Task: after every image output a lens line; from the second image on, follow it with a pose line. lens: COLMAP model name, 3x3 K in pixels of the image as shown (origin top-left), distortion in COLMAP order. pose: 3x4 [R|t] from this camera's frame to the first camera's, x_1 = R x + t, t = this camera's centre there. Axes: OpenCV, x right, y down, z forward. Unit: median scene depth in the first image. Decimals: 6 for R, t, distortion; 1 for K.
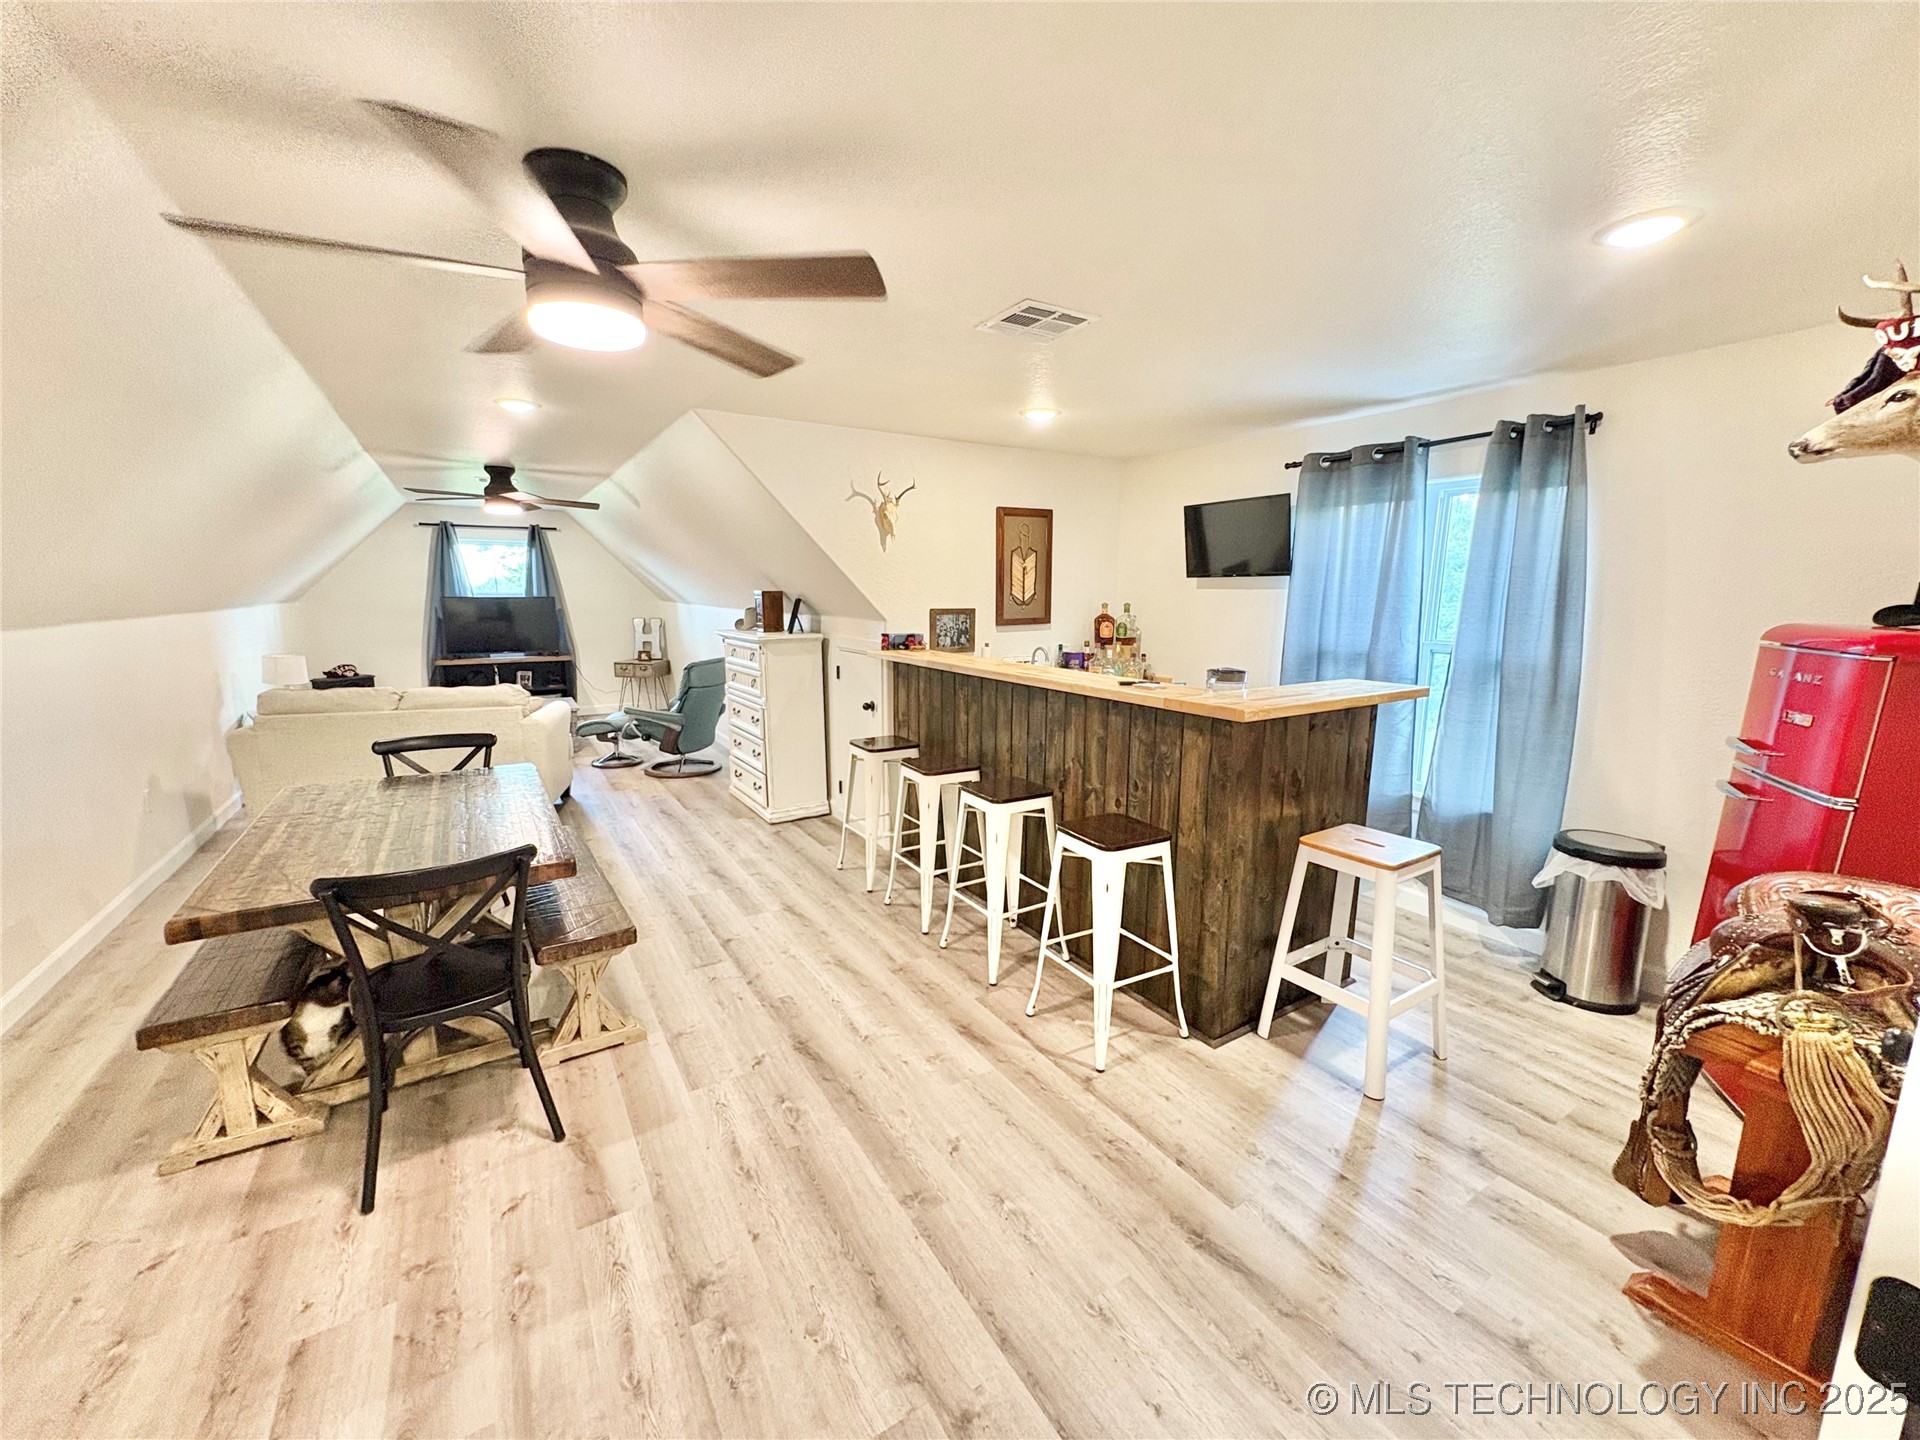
lens RADIAL K [[762.2, 0, 960.3], [0, 762.2, 729.7], [0, 0, 1]] dist [-0.003737, -0.000713]
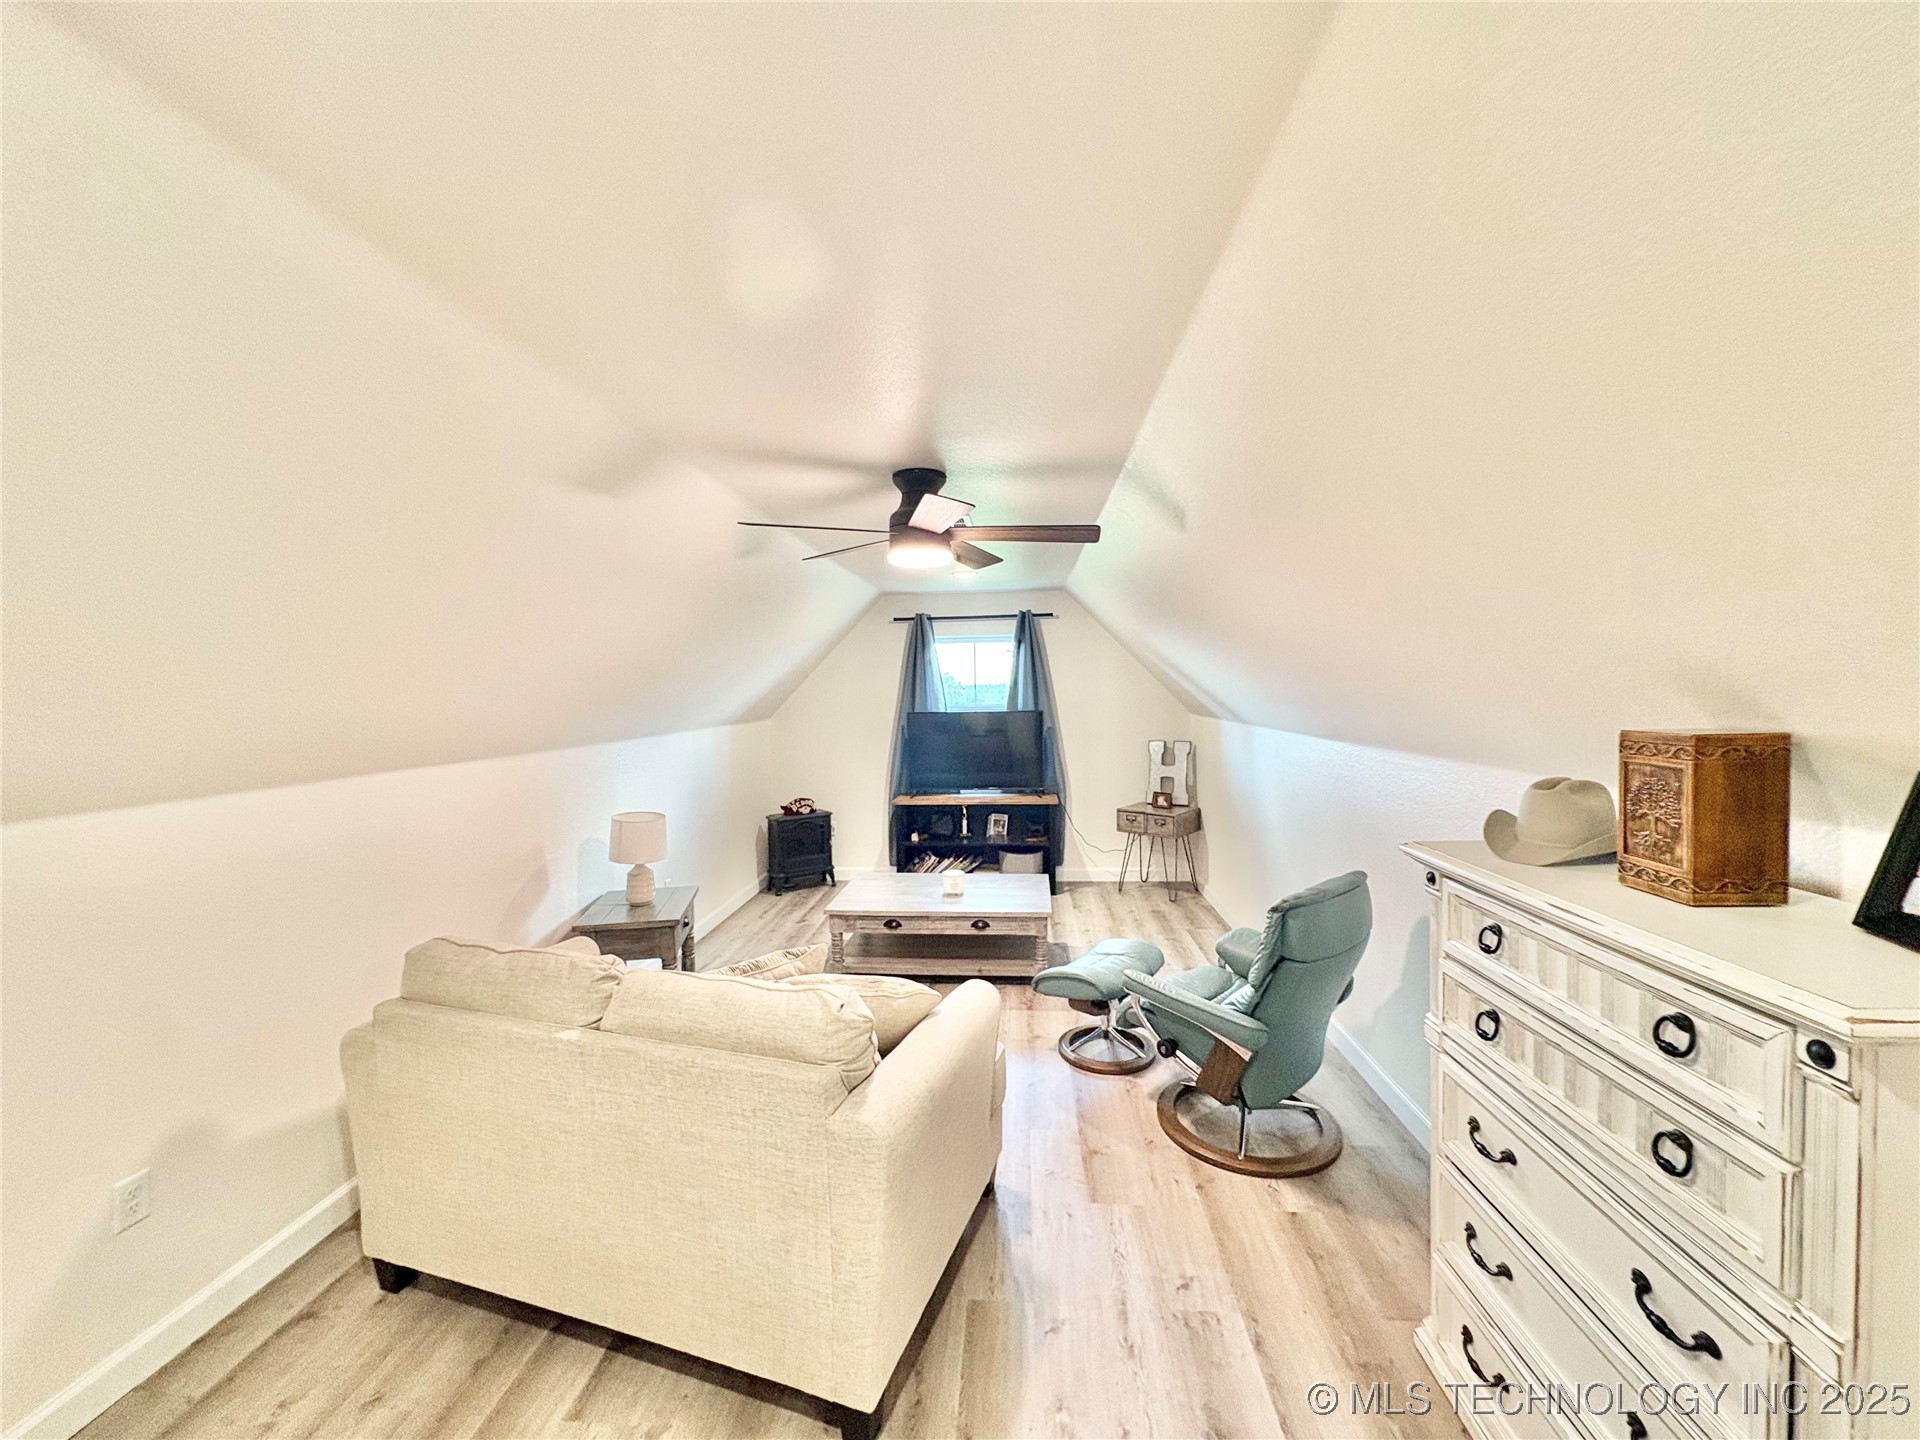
lens RADIAL K [[762.2, 0, 957.1], [0, 762.2, 721.9], [0, 0, 1]] dist [-0.003737, -0.000713]
pose [[0.800553, 0.005156, -0.599240, -0.180614], [-0.086194, 0.990556, -0.106628, -0.084269], [0.593031, 0.137012, 0.793437, 0.405436]]
